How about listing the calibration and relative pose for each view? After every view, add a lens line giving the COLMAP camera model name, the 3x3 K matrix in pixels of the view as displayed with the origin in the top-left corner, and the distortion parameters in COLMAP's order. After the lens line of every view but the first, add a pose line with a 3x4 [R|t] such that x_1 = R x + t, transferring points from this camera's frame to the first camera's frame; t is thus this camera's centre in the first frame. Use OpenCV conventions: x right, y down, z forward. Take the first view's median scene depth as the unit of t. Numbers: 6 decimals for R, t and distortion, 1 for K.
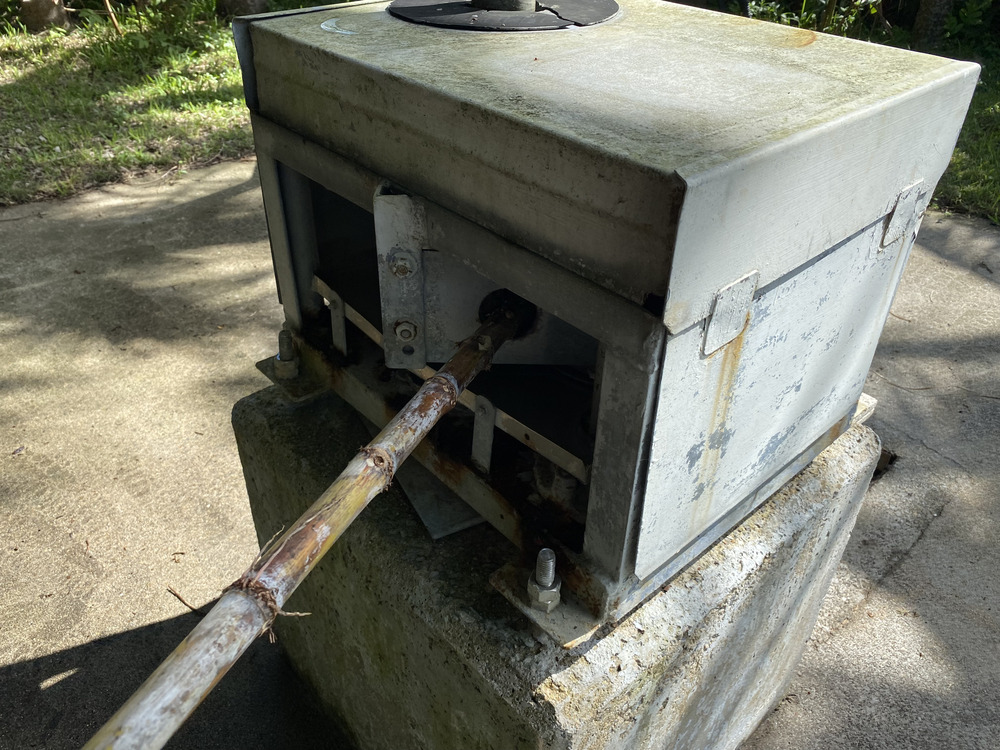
lens RADIAL K [[793.4, 0, 500.0], [0, 793.4, 375.0], [0, 0, 1]] dist [-0.000145, 0.002136]
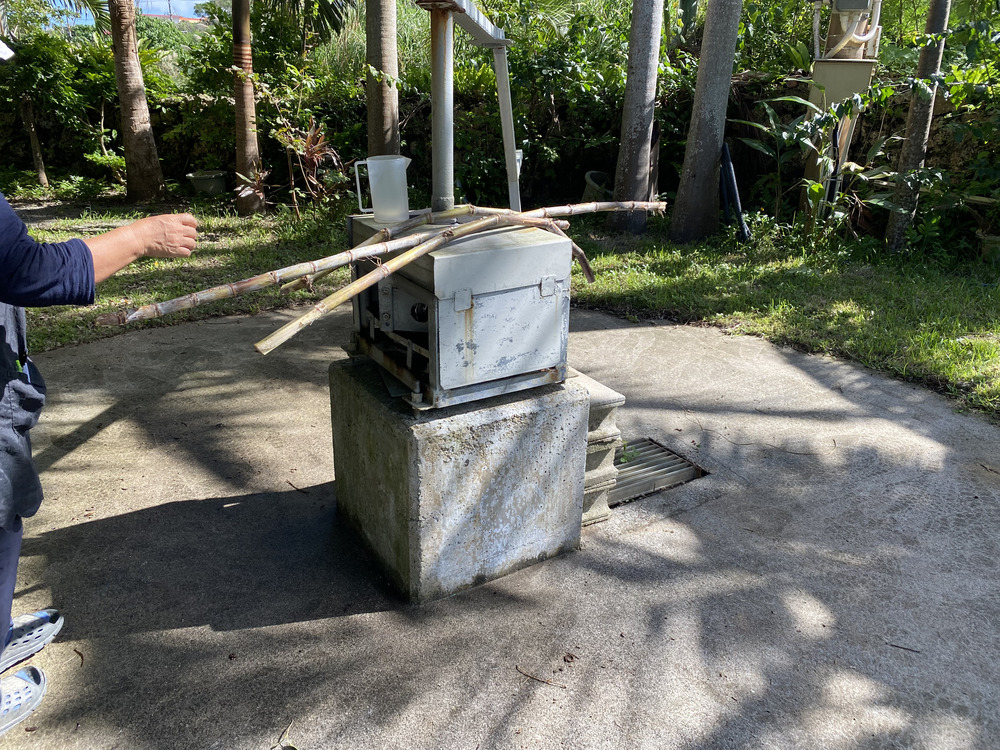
lens RADIAL K [[763.8, 0, 500.0], [0, 763.8, 375.0], [0, 0, 1]] dist [0.052945, -0.000420]
pose [[0.986624, 0.067184, -0.148524, 0.178966], [-0.097959, 0.972614, -0.210773, 0.174097], [0.130296, 0.222503, 0.966186, -0.403215]]
